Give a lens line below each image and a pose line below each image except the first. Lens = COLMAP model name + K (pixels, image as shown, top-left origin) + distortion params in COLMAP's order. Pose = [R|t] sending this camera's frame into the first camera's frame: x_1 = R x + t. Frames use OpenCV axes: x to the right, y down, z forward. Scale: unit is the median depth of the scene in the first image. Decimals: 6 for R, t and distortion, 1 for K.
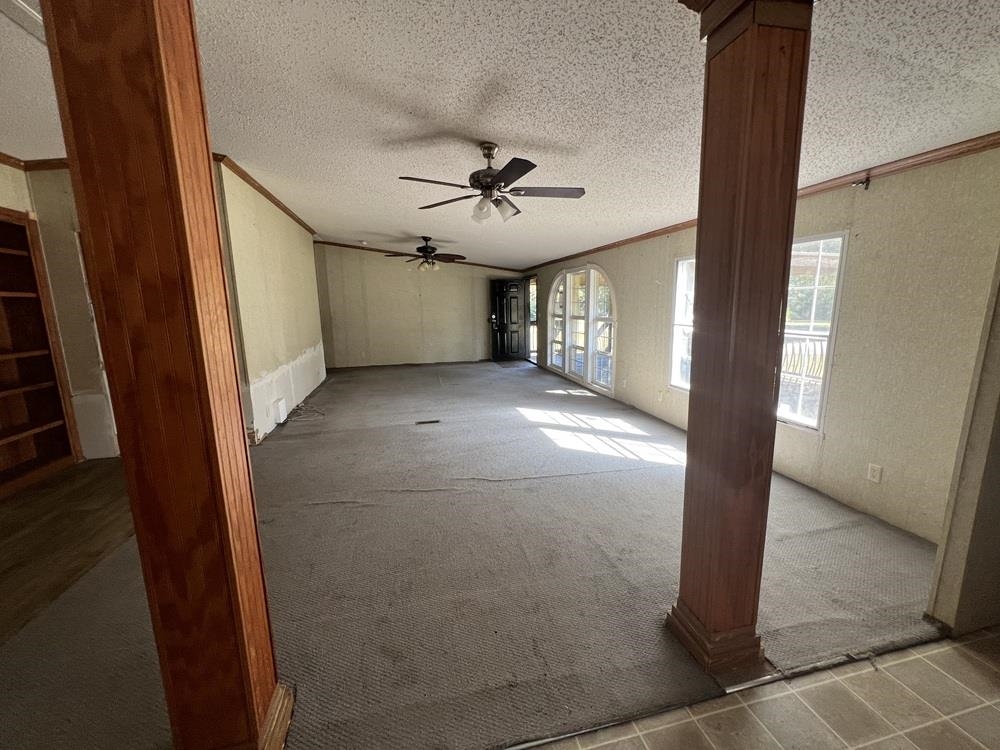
lens RADIAL K [[402.3, 0, 497.6], [0, 402.3, 373.5], [0, 0, 1]] dist [-0.005084, 0.000922]
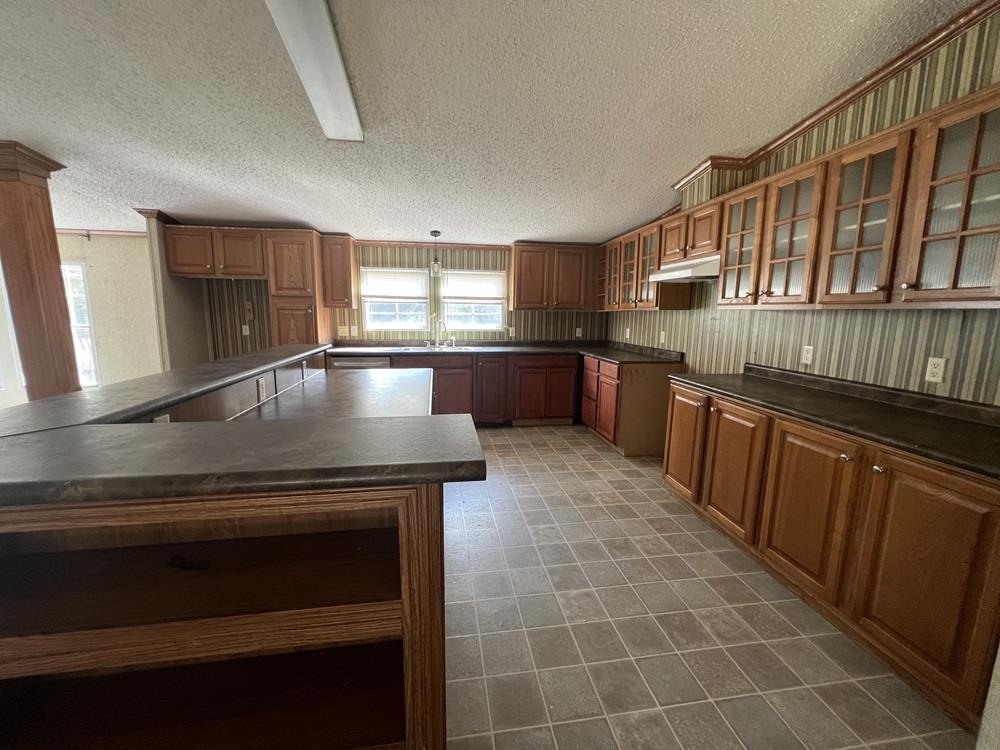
lens RADIAL K [[402.3, 0, 499.1], [0, 402.3, 374.0], [0, 0, 1]] dist [-0.005084, 0.000922]
pose [[0.075074, -0.137408, 0.987665, -0.403898], [0.155968, 0.979888, 0.124471, 0.090665], [-0.984905, 0.144699, 0.094995, -0.453642]]
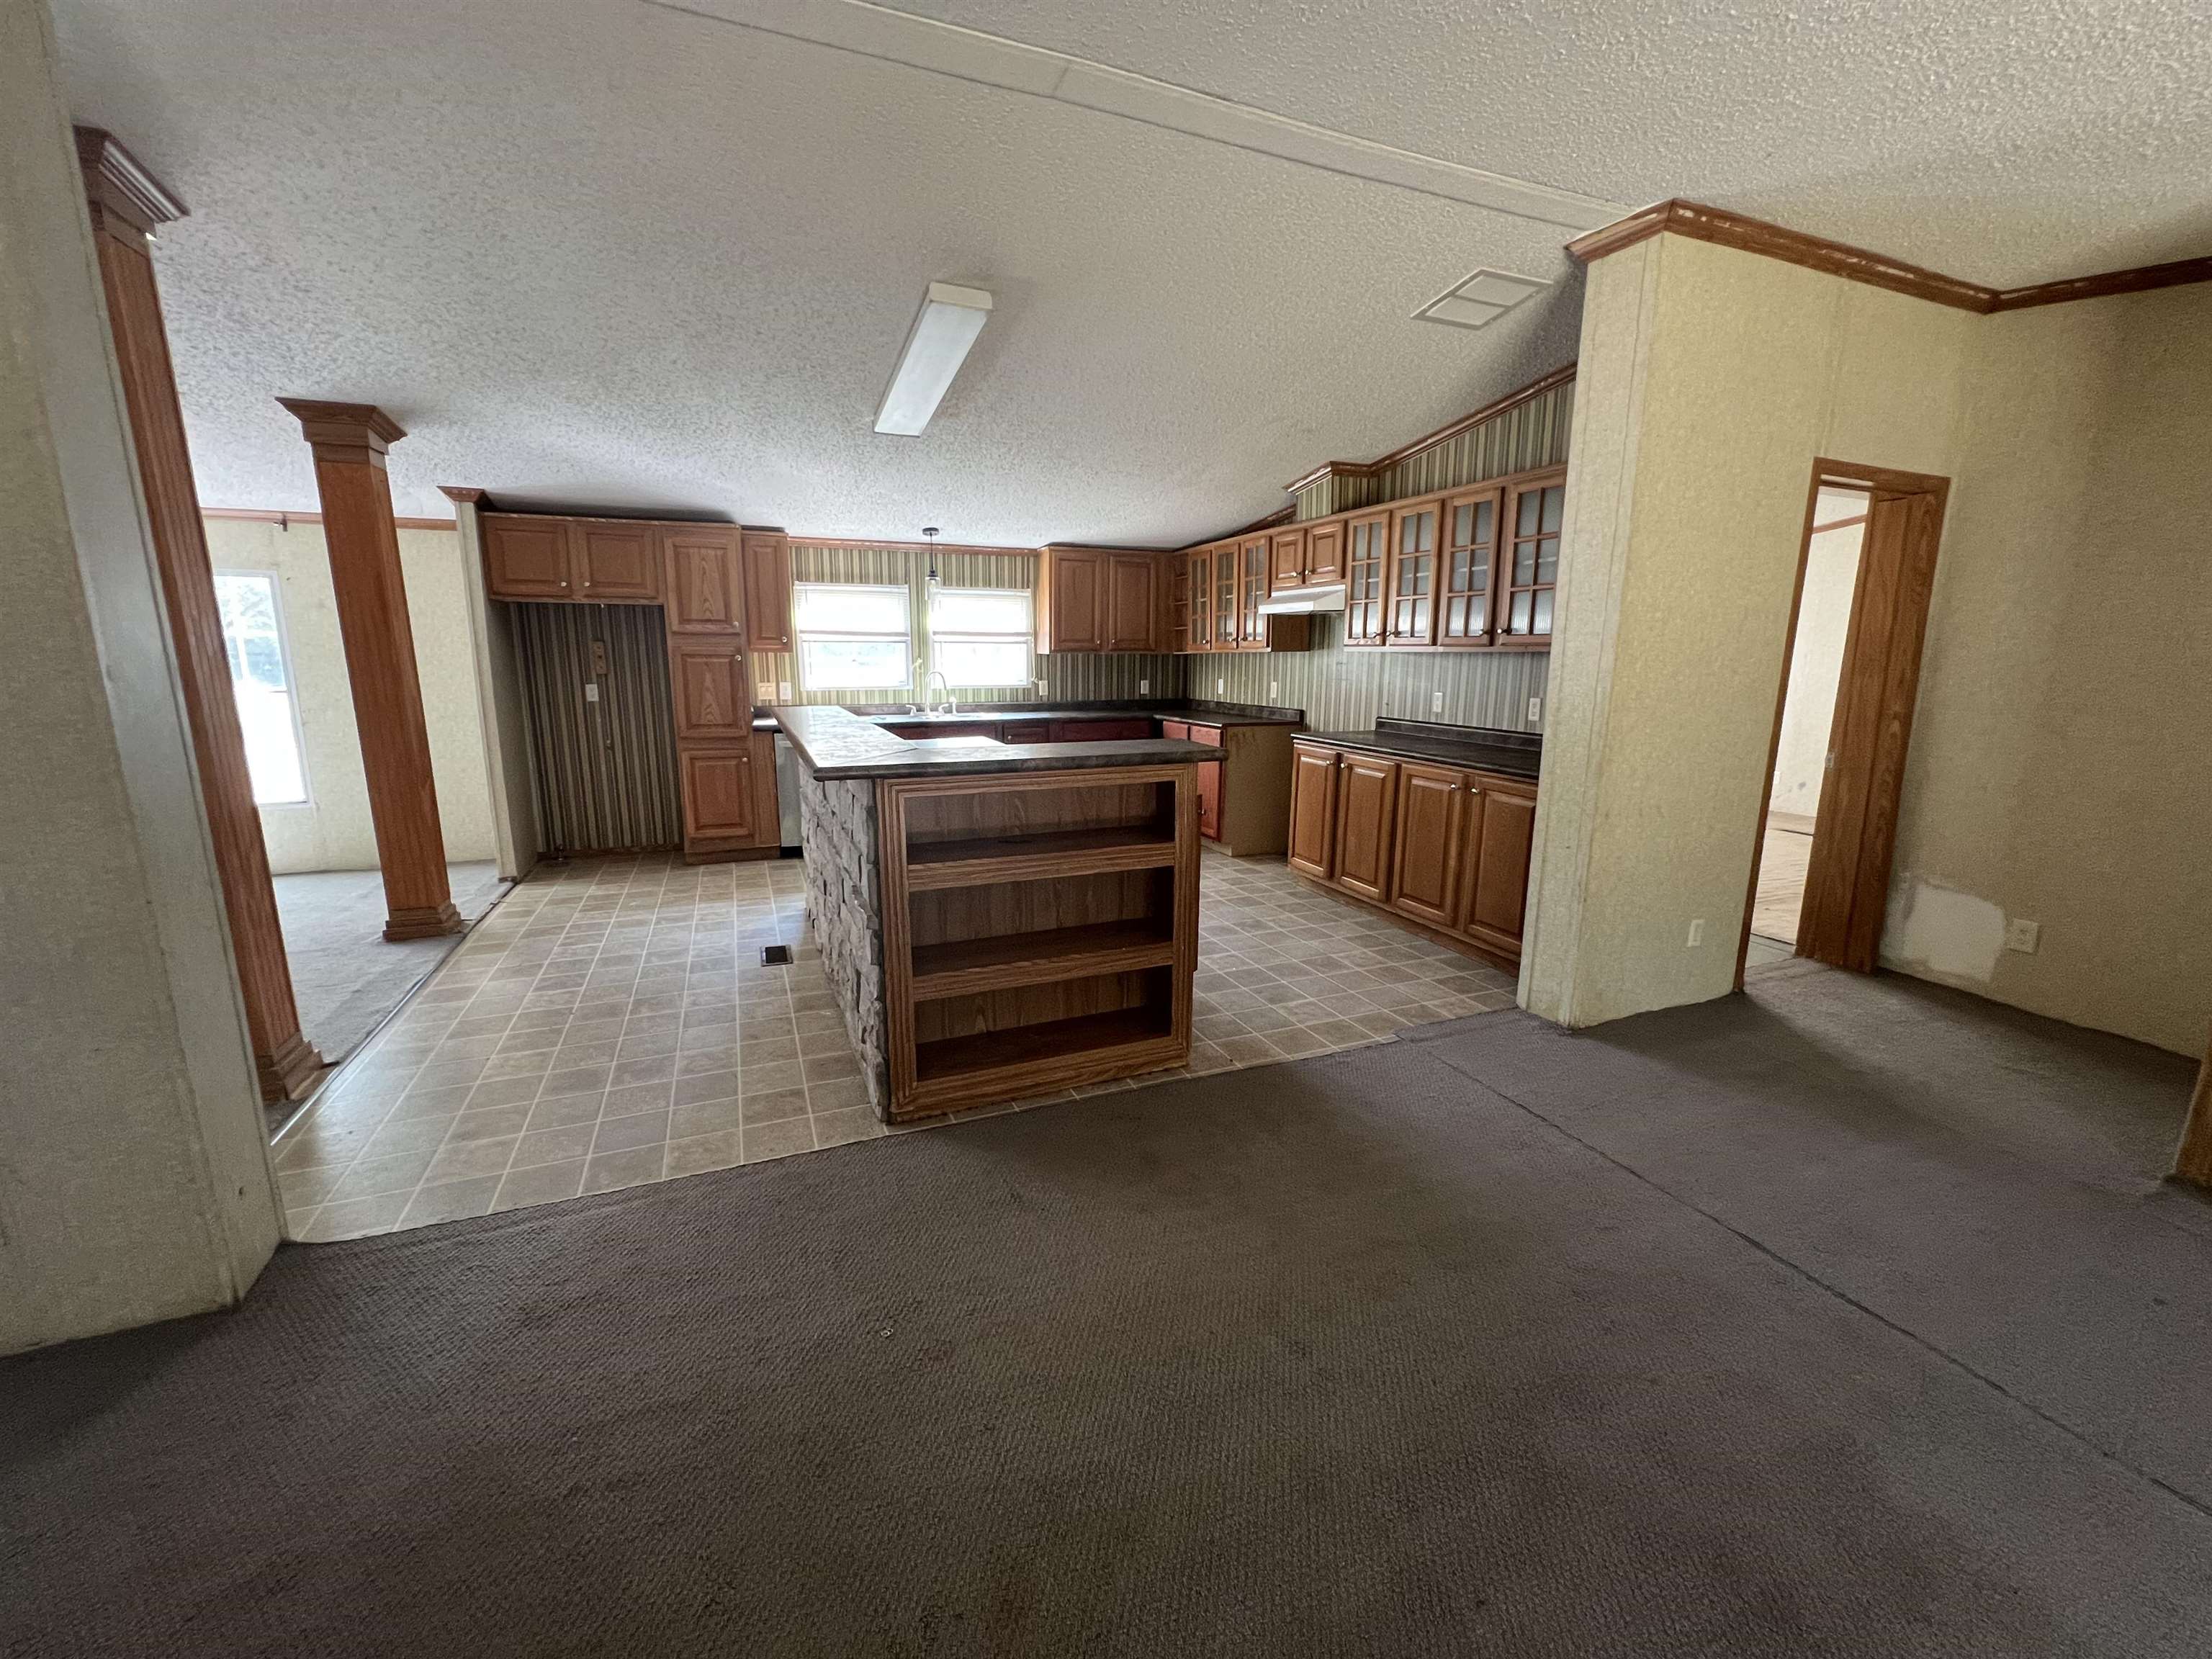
lens RADIAL K [[890.0, 0, 1103.4], [0, 890.0, 828.1], [0, 0, 1]] dist [-0.005084, 0.000922]
pose [[-0.161873, -0.176526, 0.970894, -0.841399], [0.165924, 0.964994, 0.203117, 0.058892], [-0.972762, 0.193974, -0.126916, -0.255970]]
